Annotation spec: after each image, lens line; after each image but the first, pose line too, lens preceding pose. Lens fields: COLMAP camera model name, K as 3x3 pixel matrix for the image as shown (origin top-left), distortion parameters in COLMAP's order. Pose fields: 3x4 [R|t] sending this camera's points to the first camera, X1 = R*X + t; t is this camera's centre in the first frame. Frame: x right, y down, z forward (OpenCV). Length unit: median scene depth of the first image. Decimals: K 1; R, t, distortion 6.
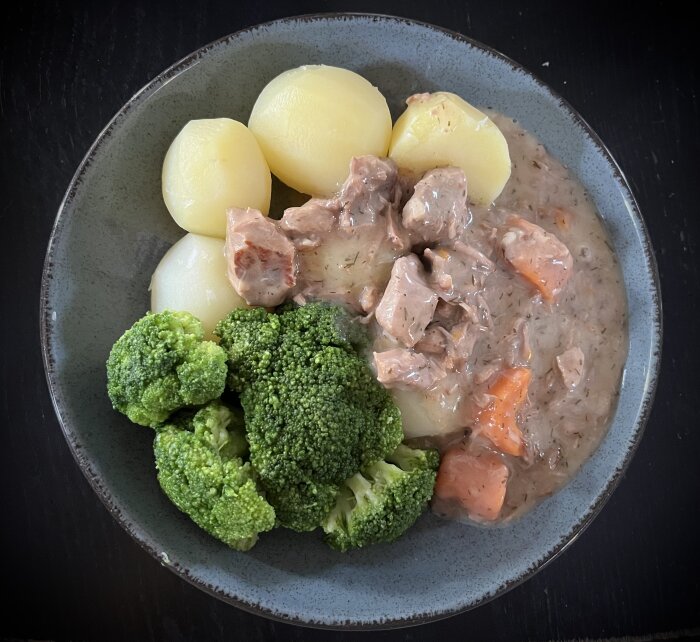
lens RADIAL K [[287.4, 0, 348.3], [0, 287.4, 320.4], [0, 0, 1]] dist [0.002000, -0.000267]
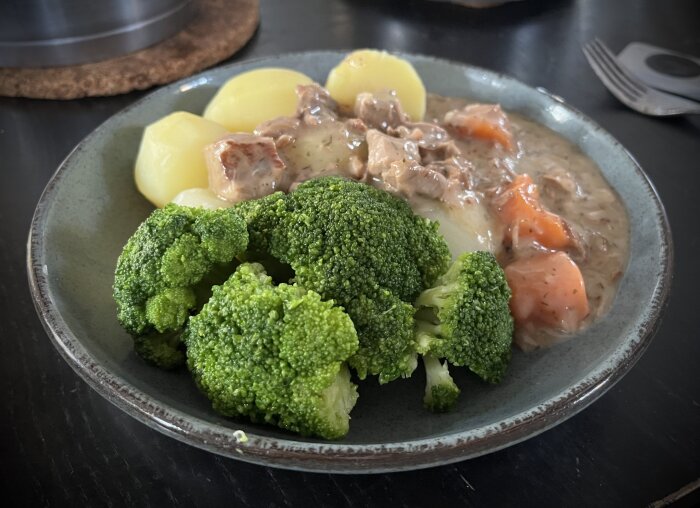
lens RADIAL K [[278.6, 0, 351.9], [0, 278.6, 254.0], [0, 0, 1]] dist [0.001208, 0.000048]
pose [[0.917009, -0.382689, 0.112443, -0.236691], [0.398862, 0.878473, -0.263048, 0.605779], [0.001887, 0.286067, 0.958208, 0.162508]]
